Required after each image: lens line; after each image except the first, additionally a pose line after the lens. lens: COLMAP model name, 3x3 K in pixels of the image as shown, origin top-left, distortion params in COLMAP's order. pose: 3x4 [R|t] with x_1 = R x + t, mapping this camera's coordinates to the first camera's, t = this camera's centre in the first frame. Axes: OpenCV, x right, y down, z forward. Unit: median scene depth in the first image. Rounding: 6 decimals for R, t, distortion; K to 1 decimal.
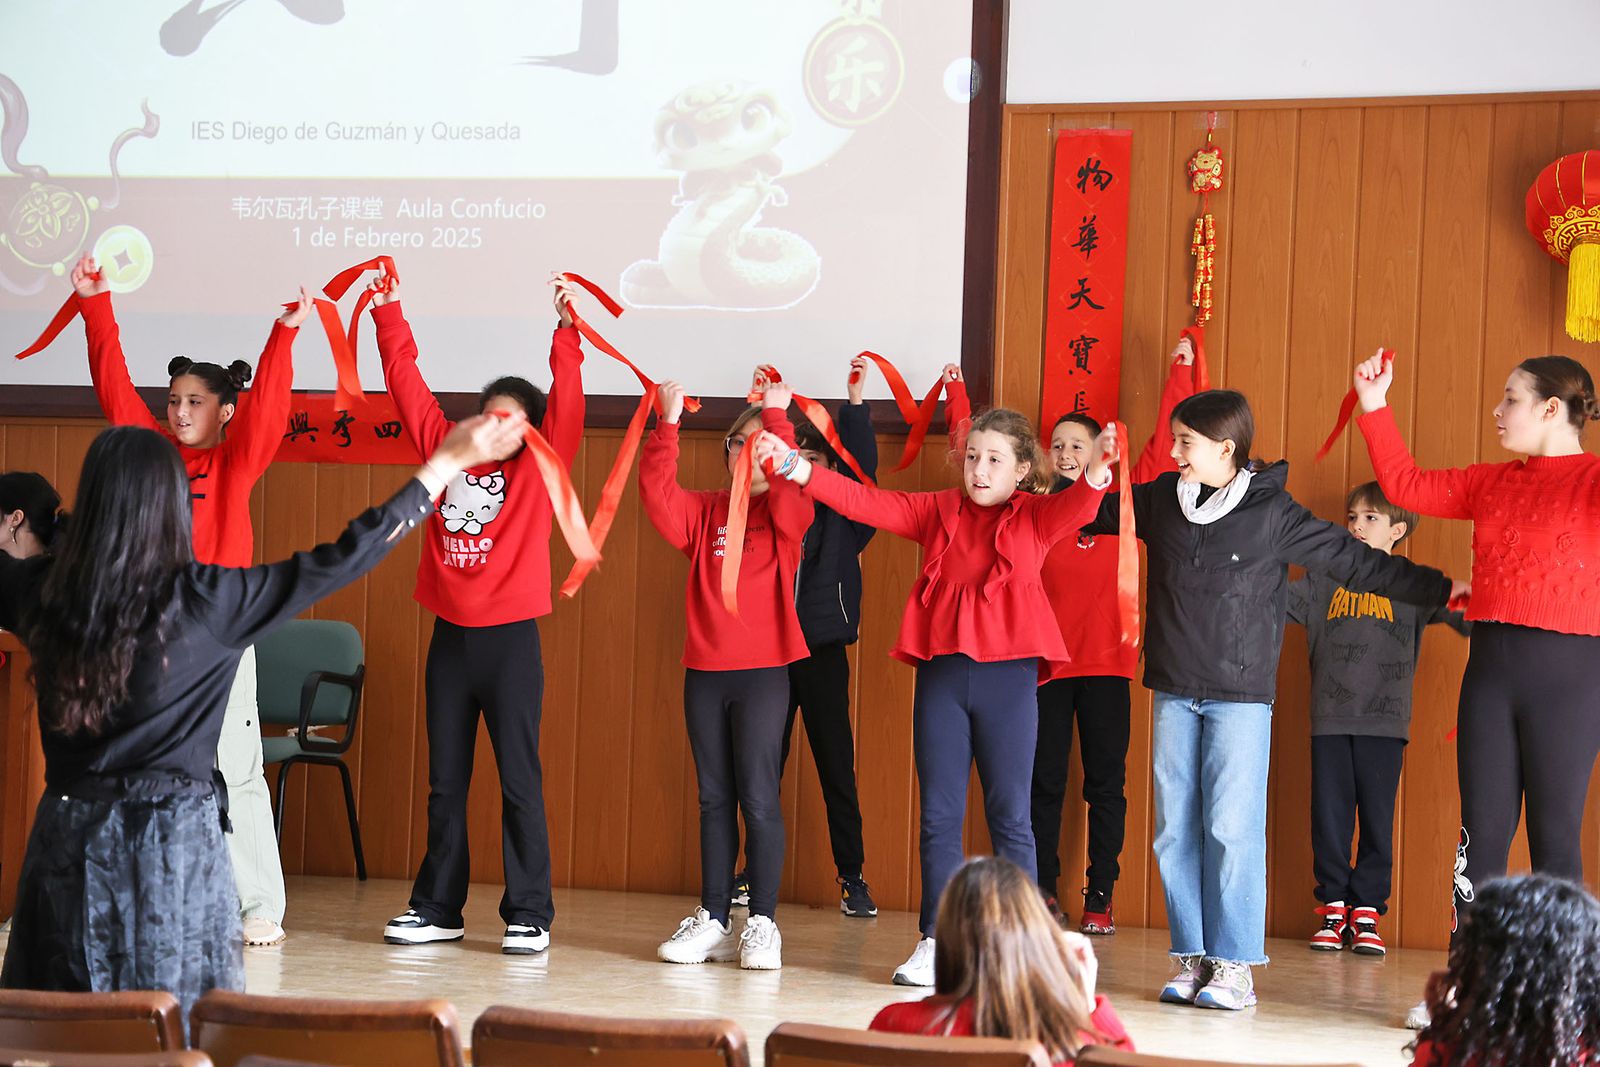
lens RADIAL K [[4053.0, 0, 823.4], [0, 4053.0, 534.9], [0, 0, 1]] dist [0.674998, -0.433849]
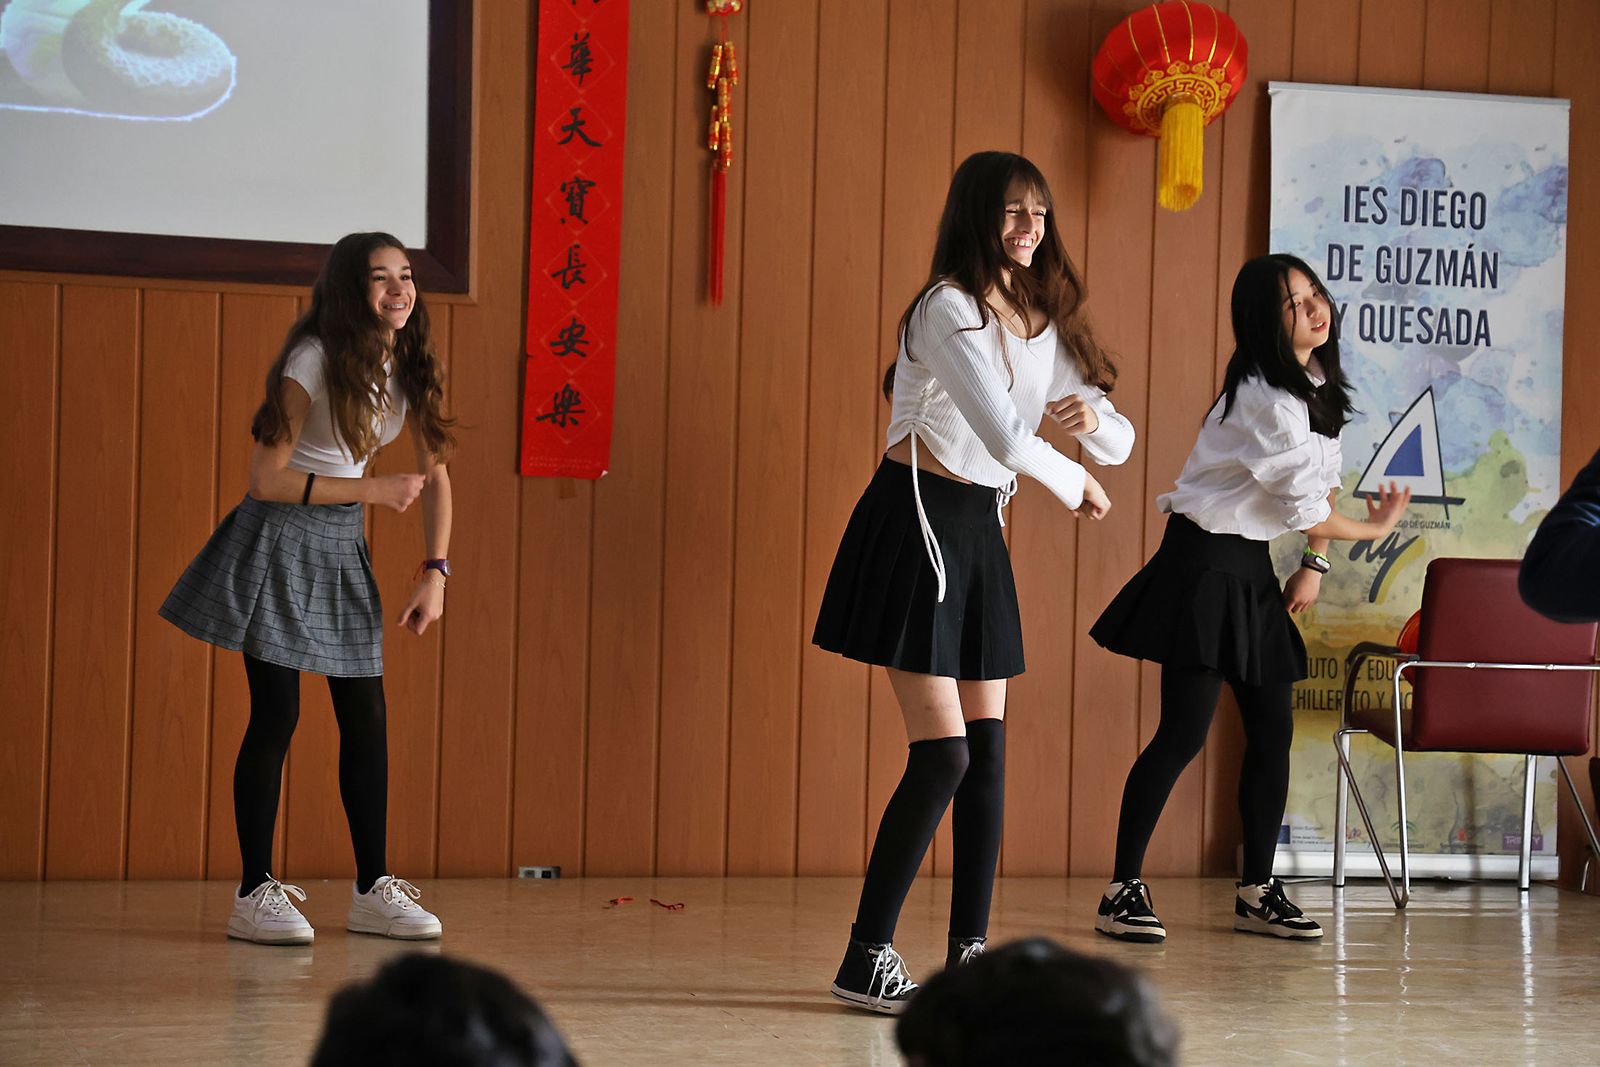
lens RADIAL K [[4053.0, 0, 823.4], [0, 4053.0, 534.9], [0, 0, 1]] dist [0.674998, -0.433849]
pose [[0.790516, -0.012302, 0.612318, -0.401711], [-0.006289, 0.999582, 0.028202, 0.000402], [-0.612409, -0.026144, 0.790108, 0.299773]]
